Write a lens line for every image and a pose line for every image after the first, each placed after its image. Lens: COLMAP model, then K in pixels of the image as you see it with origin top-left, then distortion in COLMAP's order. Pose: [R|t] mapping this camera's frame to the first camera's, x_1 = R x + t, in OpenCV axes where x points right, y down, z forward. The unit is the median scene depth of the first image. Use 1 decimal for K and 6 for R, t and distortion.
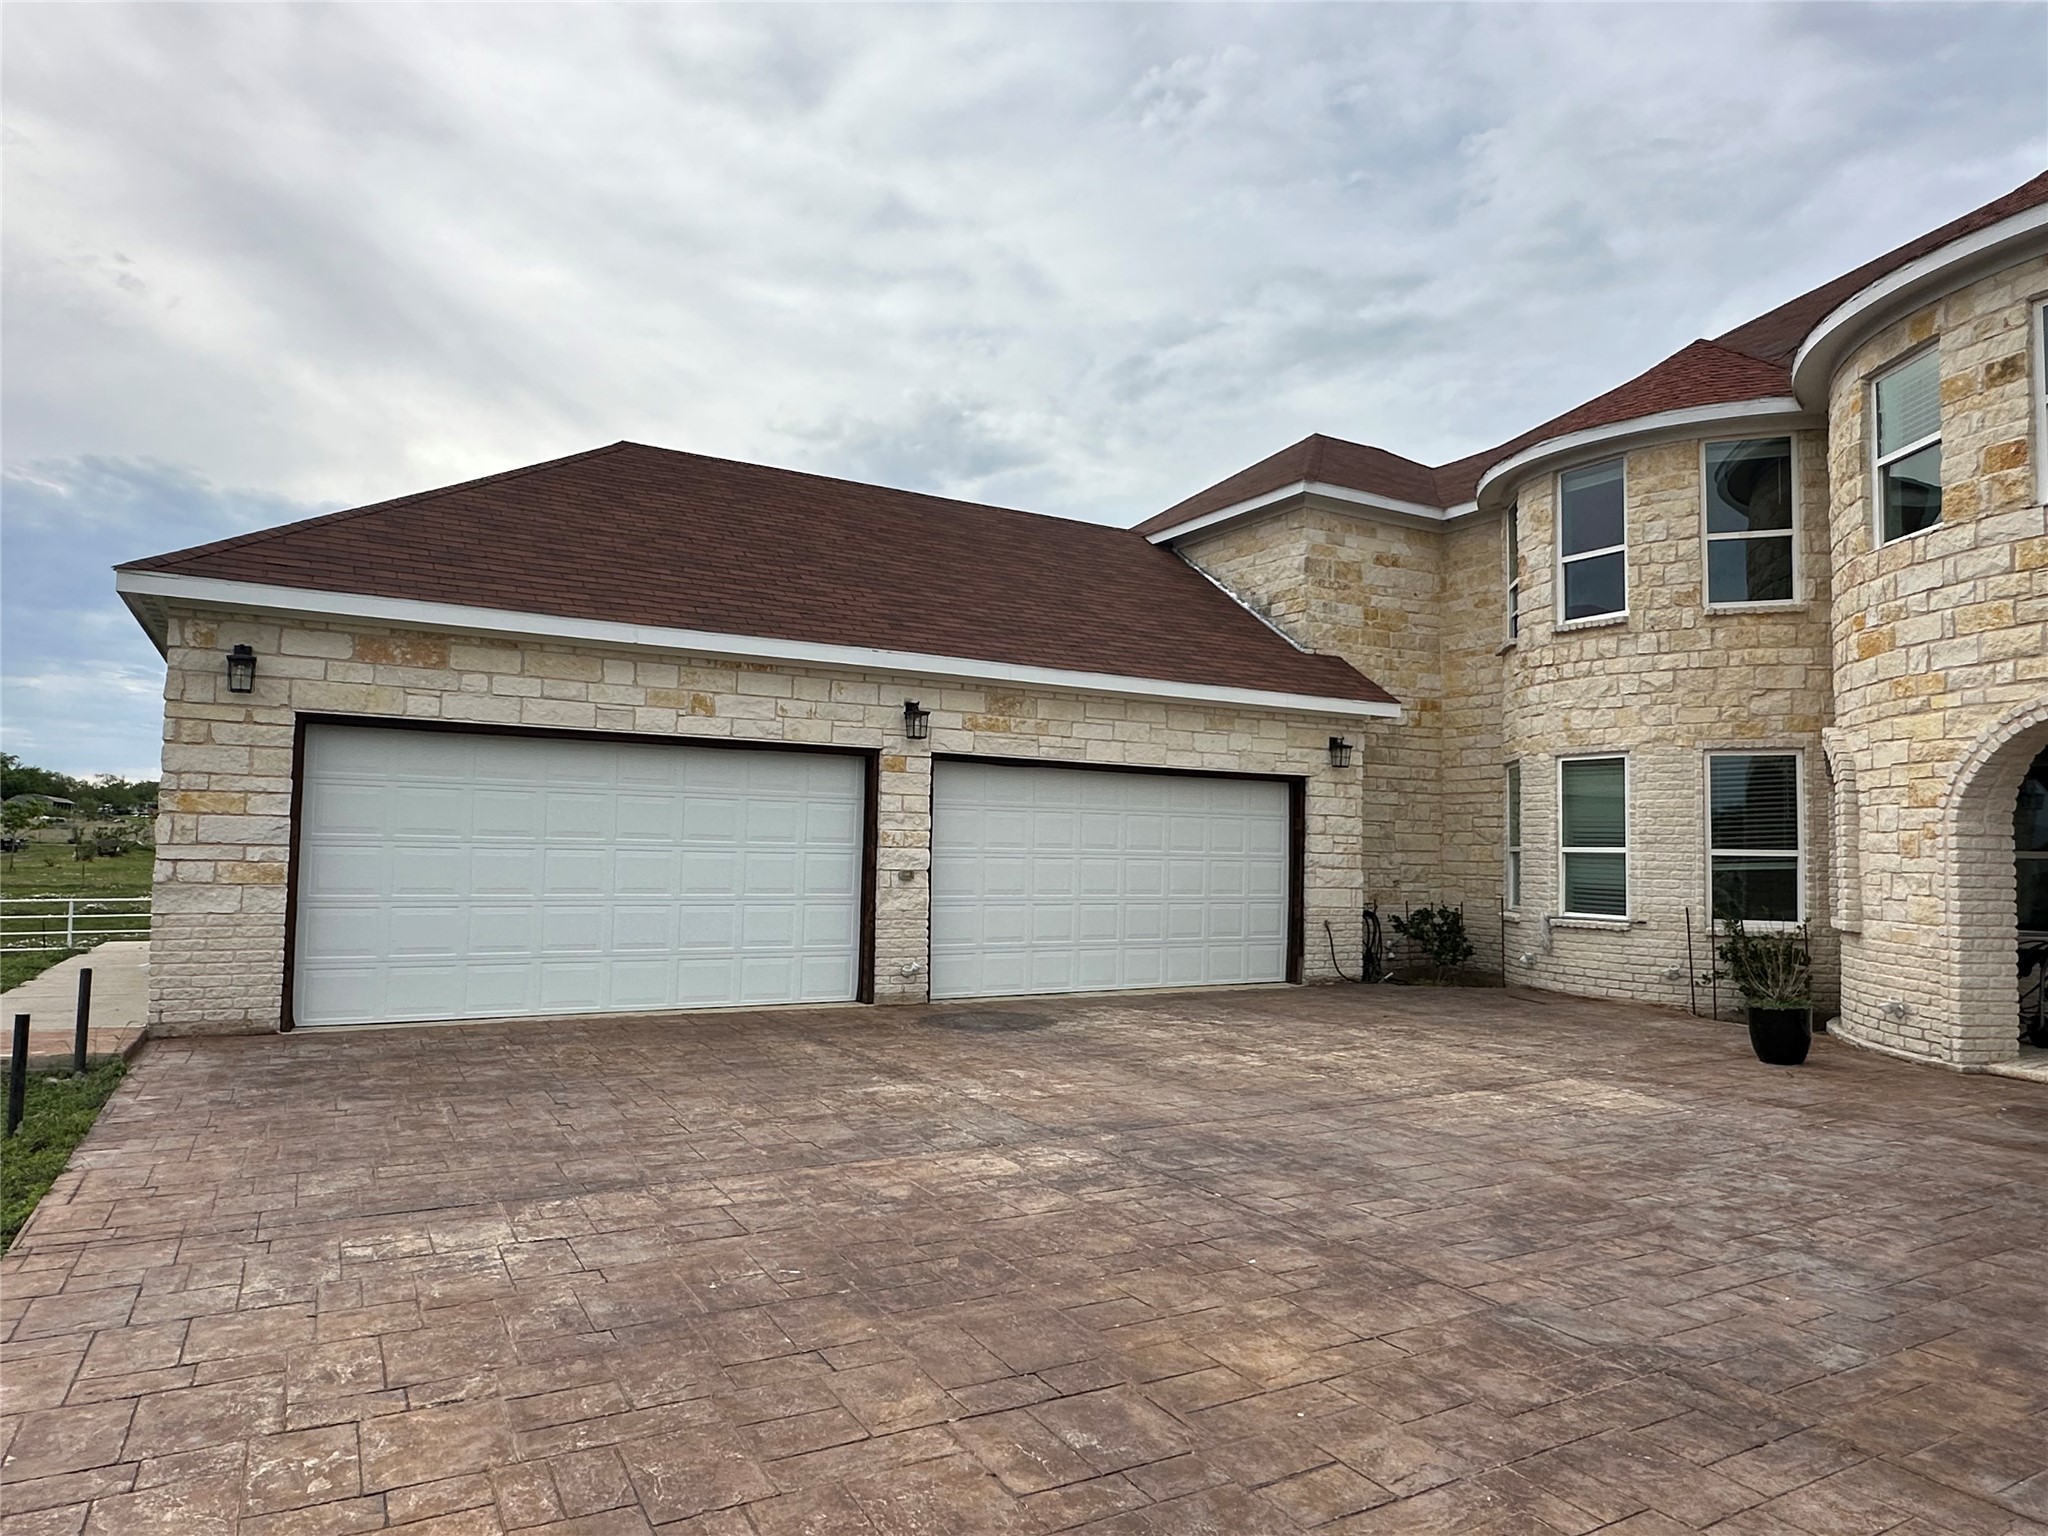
lens RADIAL K [[1268.6, 0, 1022.7], [0, 1268.6, 778.6], [0, 0, 1]] dist [-0.005067, 0.003776]
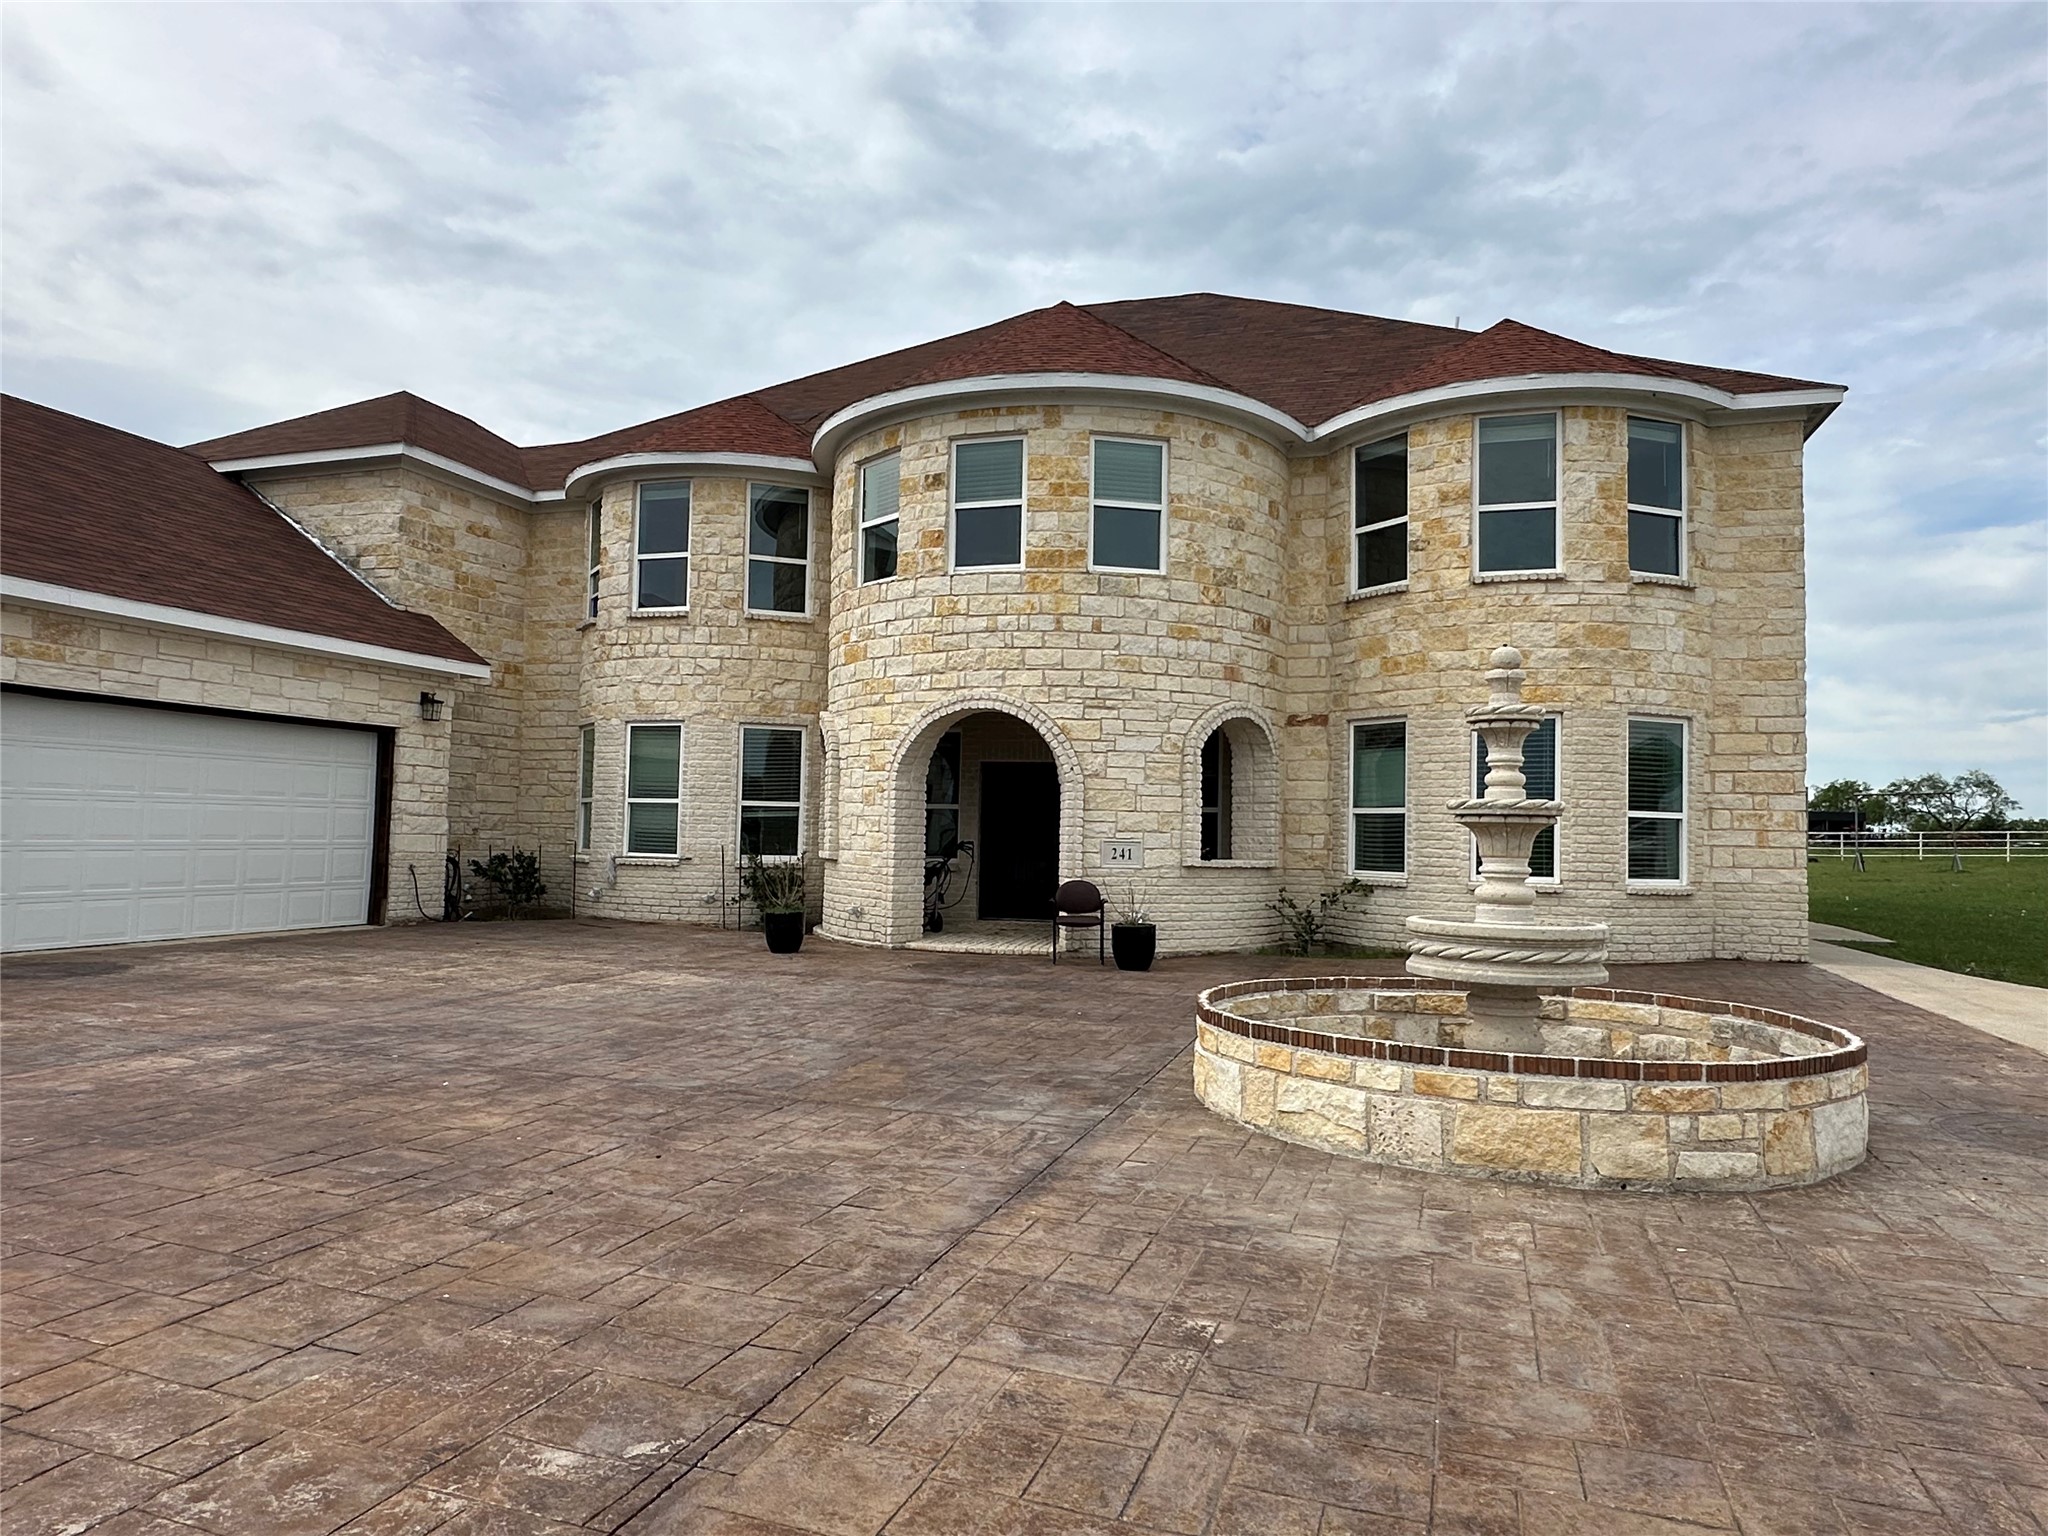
lens RADIAL K [[1260.6, 0, 1023.6], [0, 1260.6, 774.0], [0, 0, 1]] dist [-0.007220, -0.001131]
pose [[0.745438, 0.028207, 0.665978, -0.091435], [-0.044939, 0.998958, 0.007990, 0.005600], [-0.665058, -0.035885, 0.745929, -0.137055]]
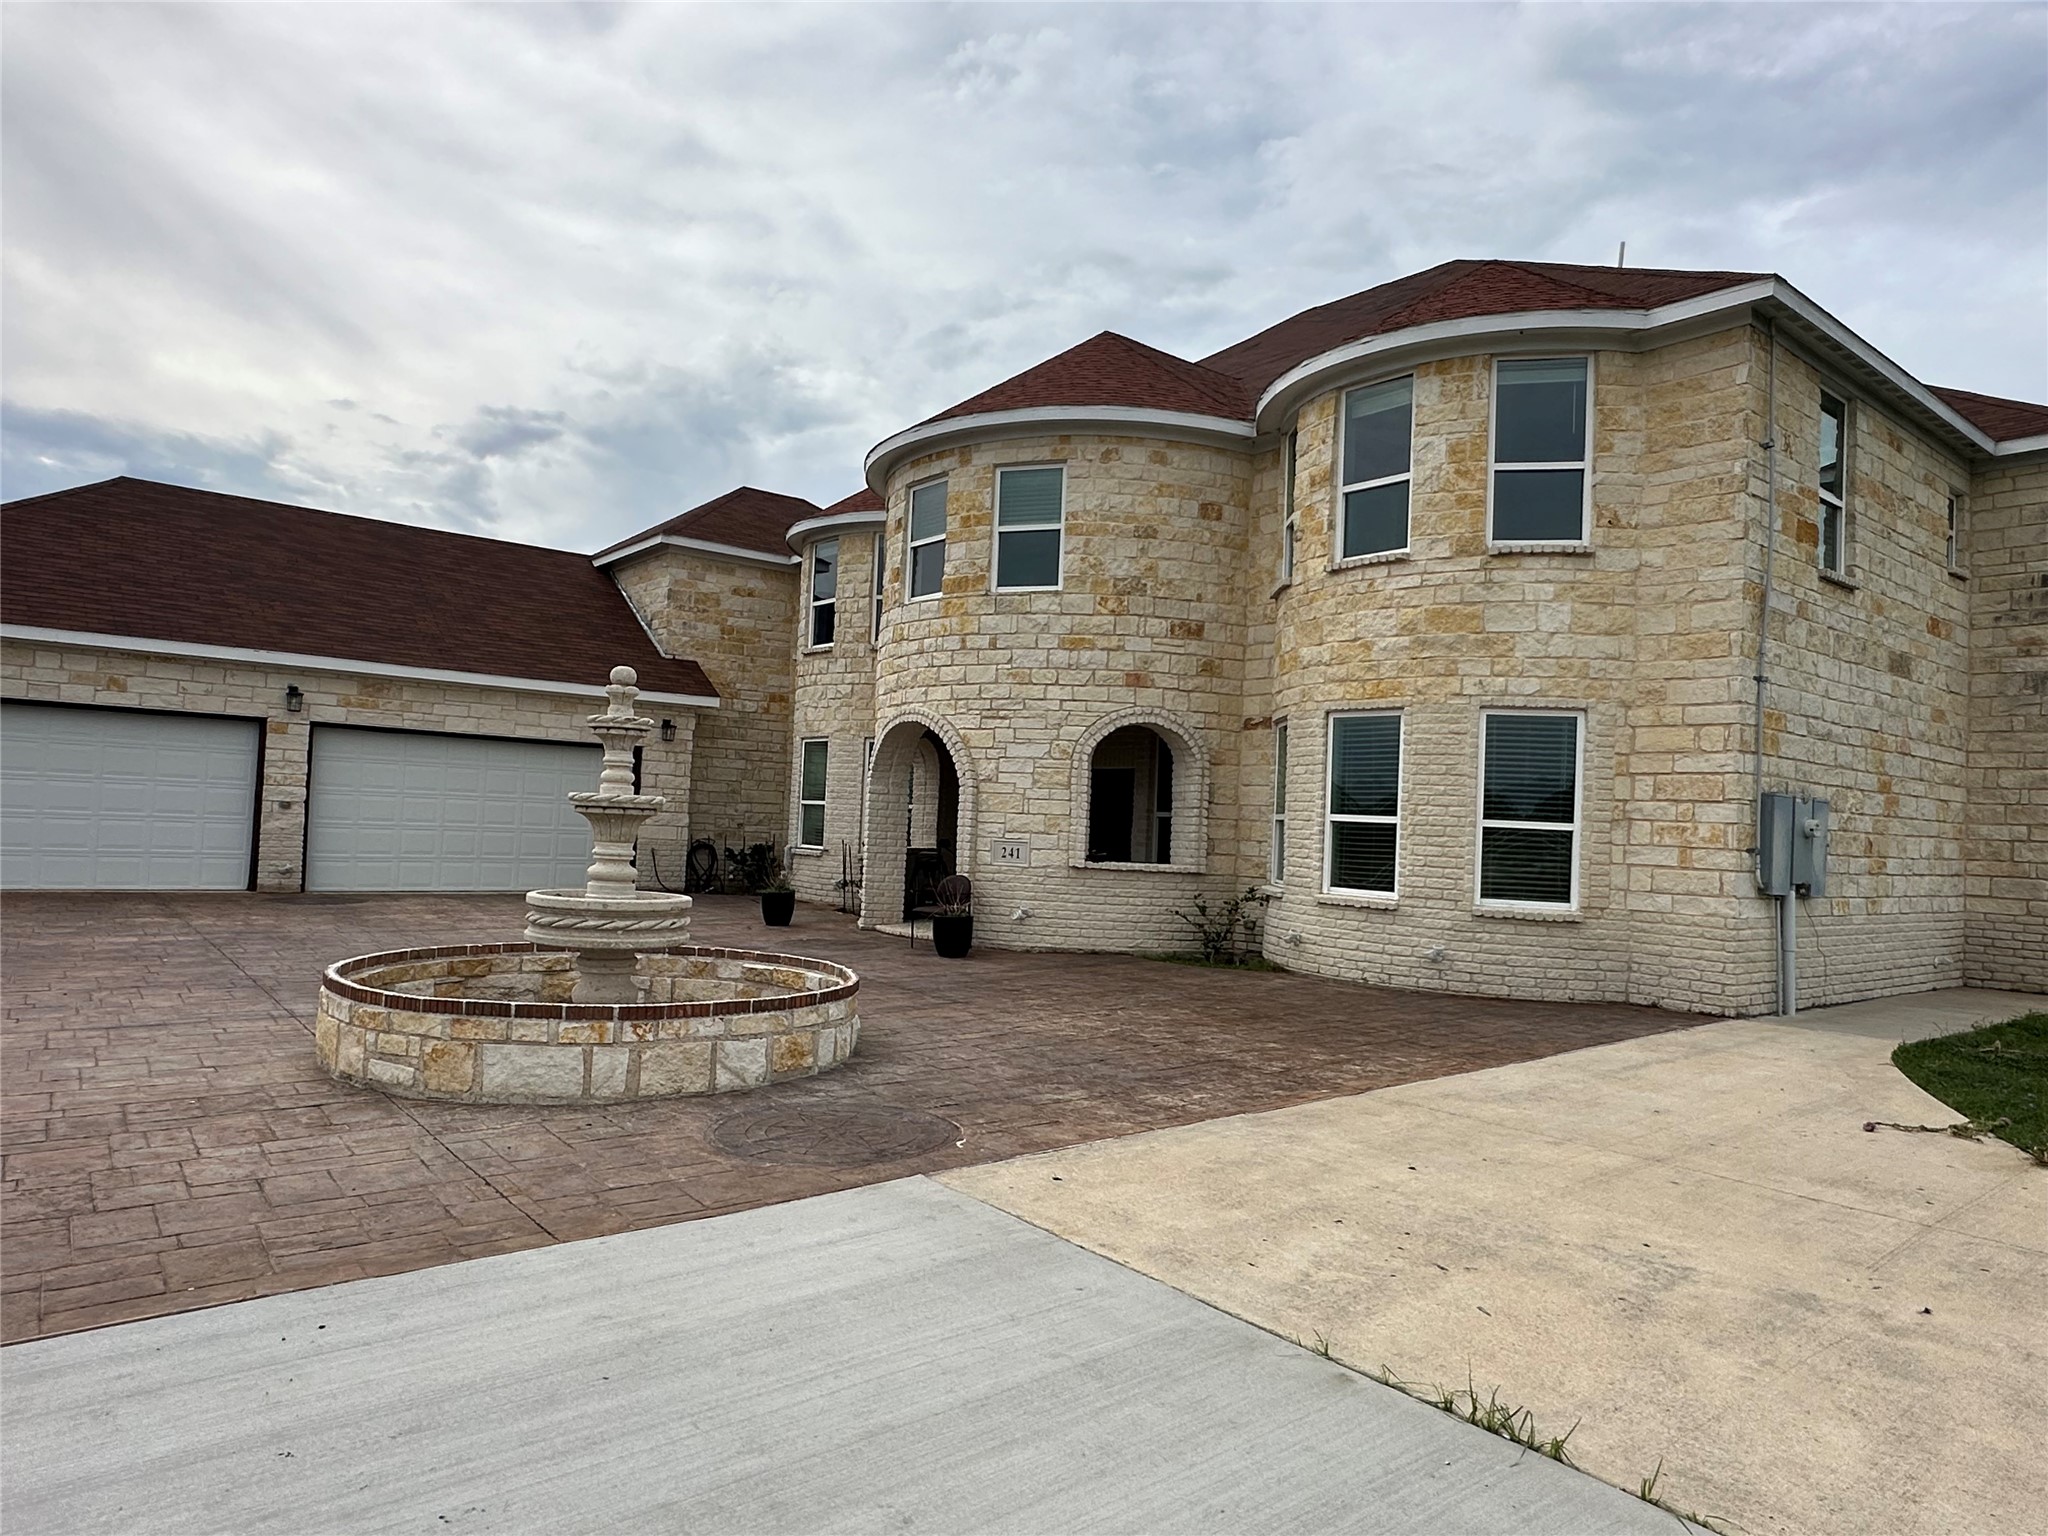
lens RADIAL K [[1260.6, 0, 1023.6], [0, 1260.6, 774.0], [0, 0, 1]] dist [-0.007220, -0.001131]
pose [[0.987688, 0.030509, 0.153430, 0.481880], [-0.034178, 0.999188, 0.021337, -0.017422], [-0.152655, -0.026319, 0.987929, -0.511794]]
